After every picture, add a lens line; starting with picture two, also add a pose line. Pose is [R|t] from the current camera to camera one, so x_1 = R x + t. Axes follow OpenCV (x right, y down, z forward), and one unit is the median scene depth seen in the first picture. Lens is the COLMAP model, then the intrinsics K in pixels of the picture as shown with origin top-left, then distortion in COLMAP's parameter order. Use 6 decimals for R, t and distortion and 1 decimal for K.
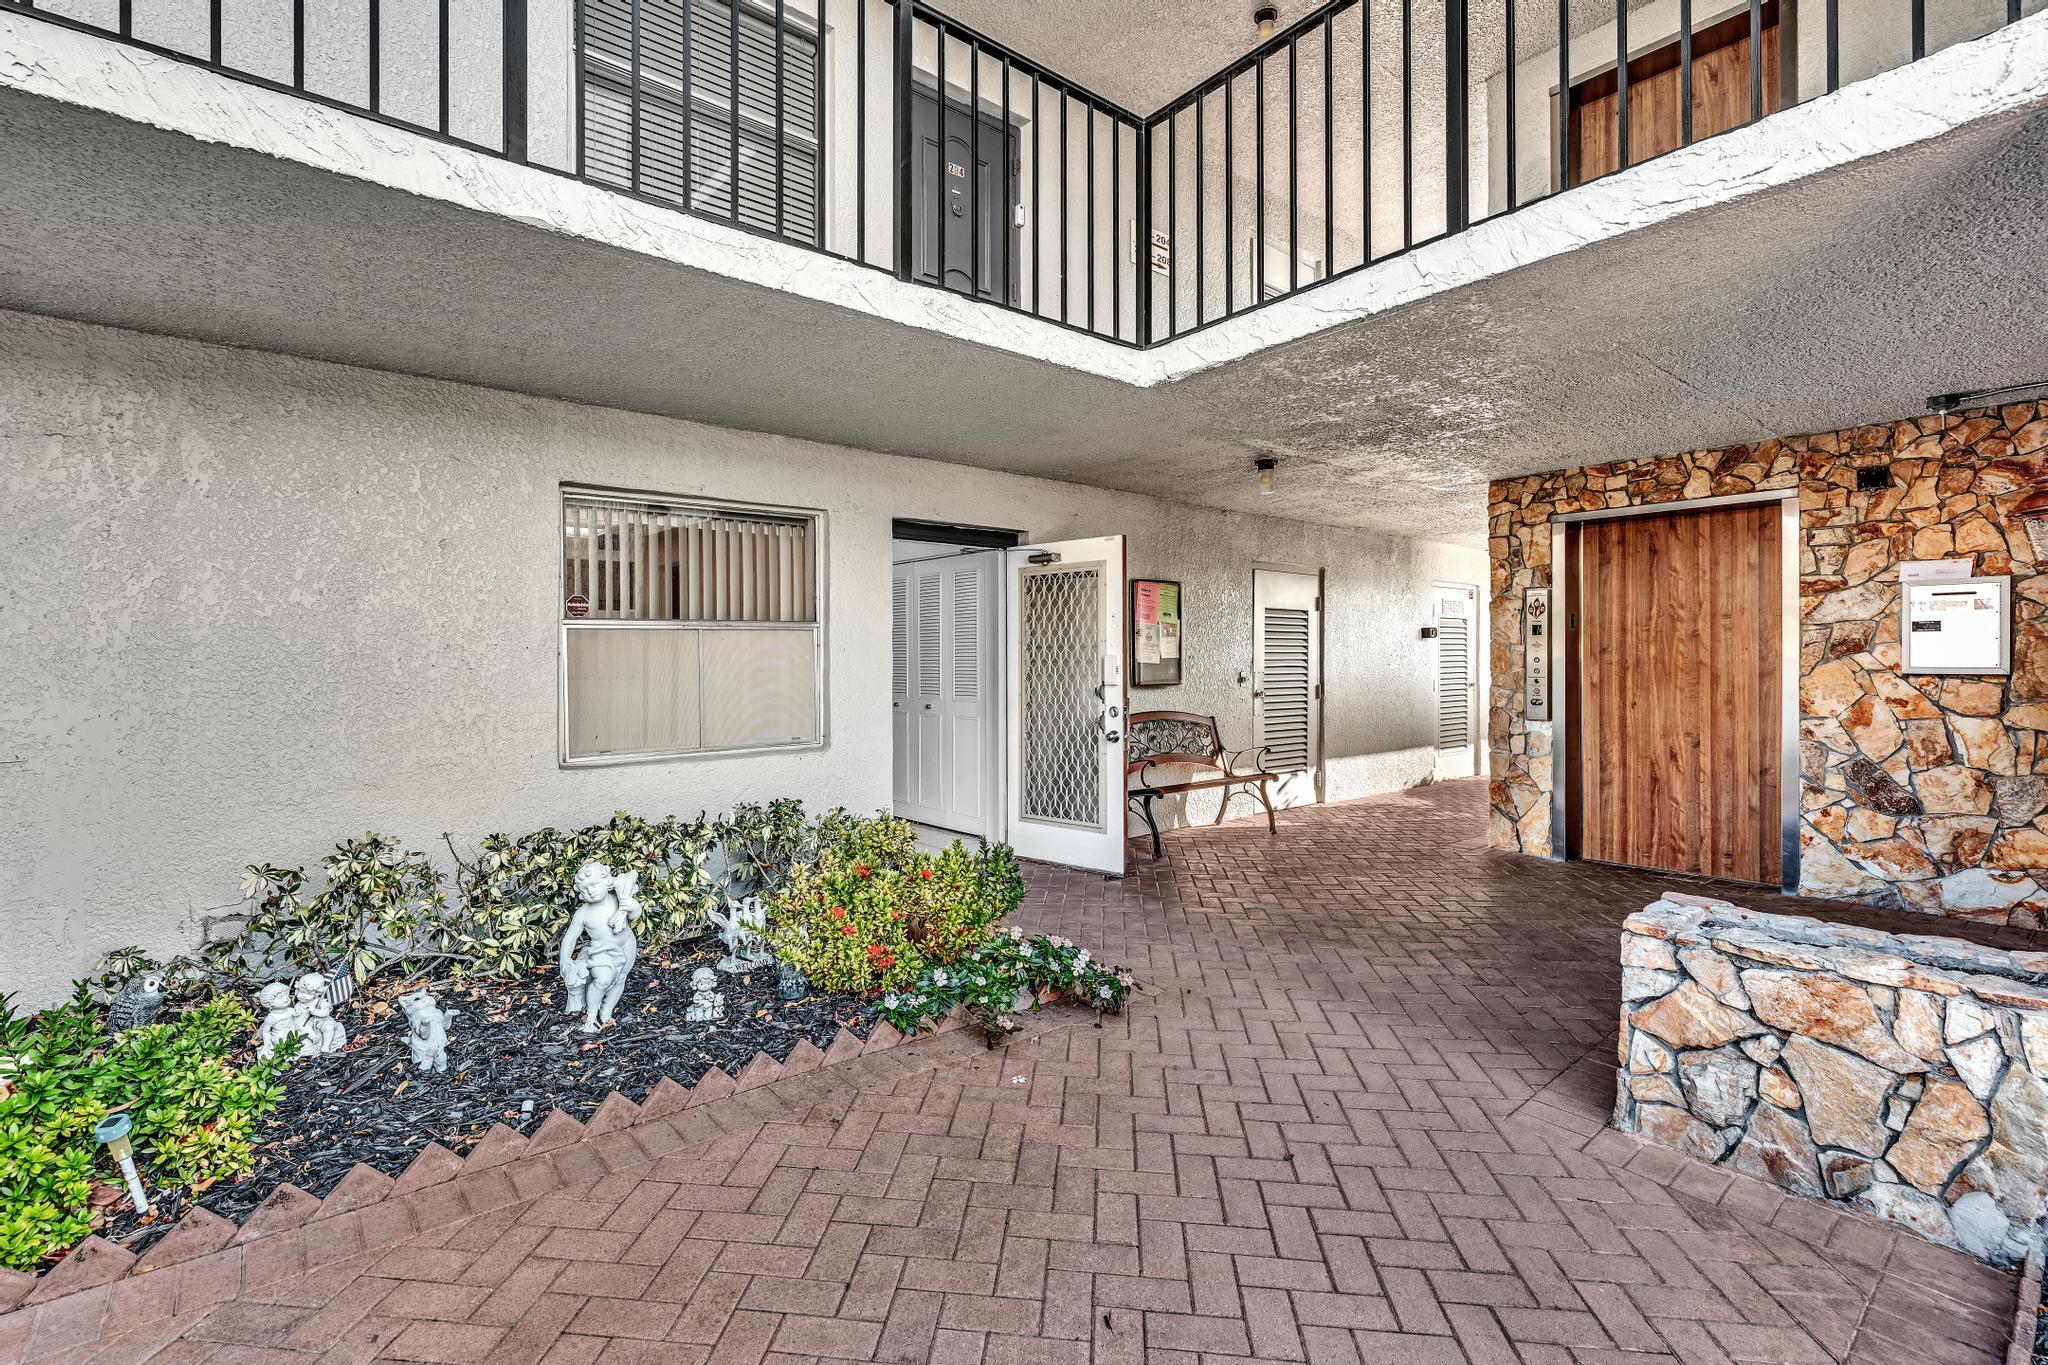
lens RADIAL K [[916.7, 0, 1025.7], [0, 916.7, 673.9], [0, 0, 1]] dist [-0.001414, 0.001122]
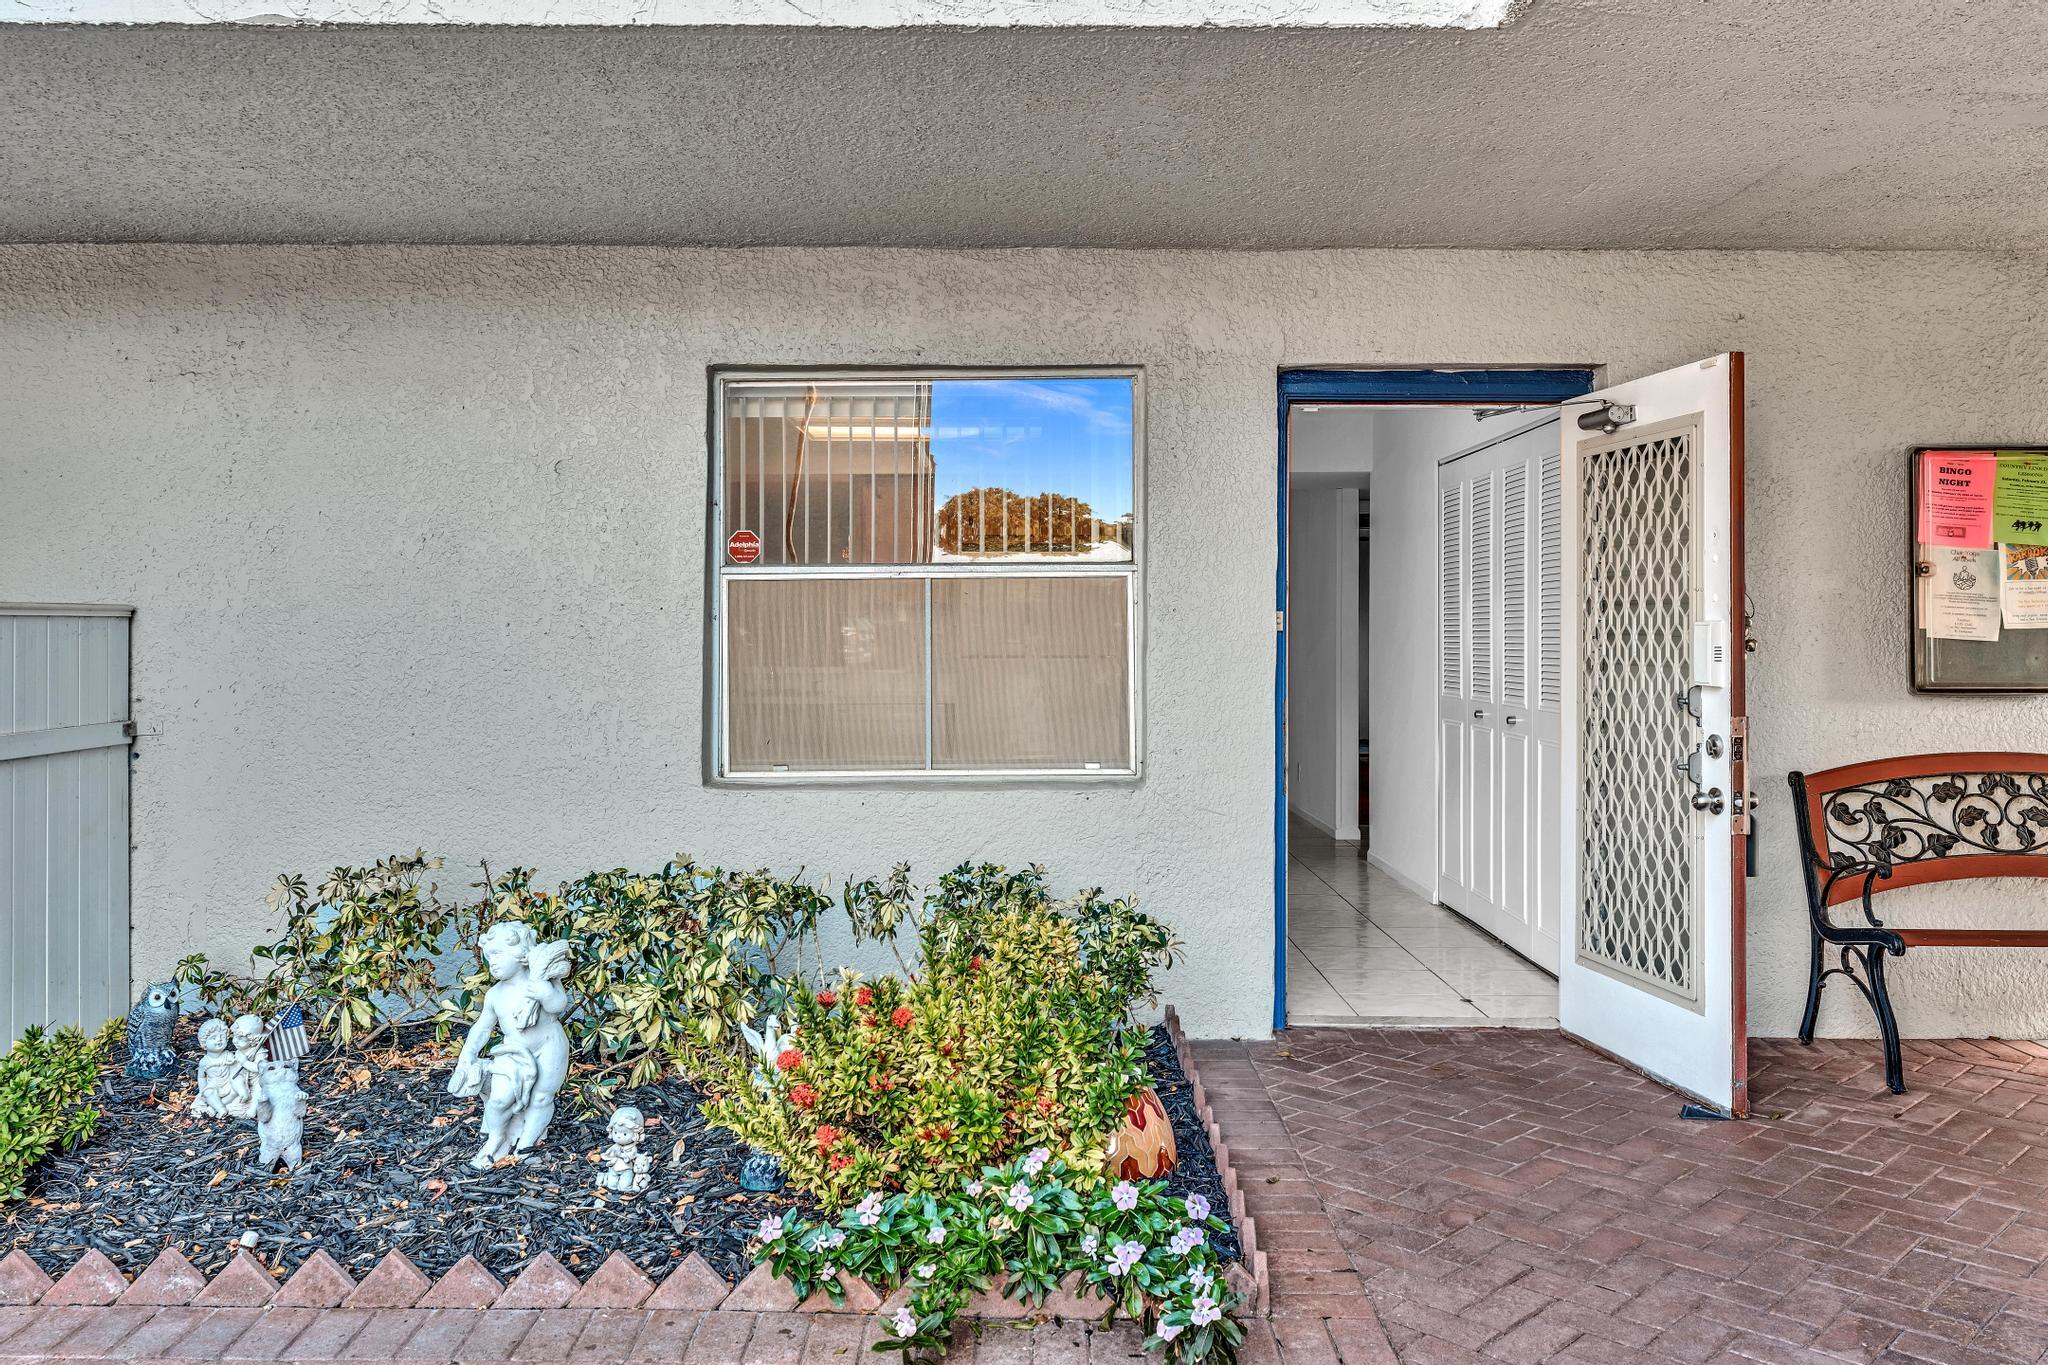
lens RADIAL K [[1566.3, 0, 1023.5], [0, 1566.3, 643.3], [0, 0, 1]] dist [0.004626, 0.001355]
pose [[0.776610, 0.010631, -0.629892, 0.462257], [-0.014508, 0.999894, -0.001012, -0.005368], [0.629815, 0.009924, 0.776682, 0.270210]]
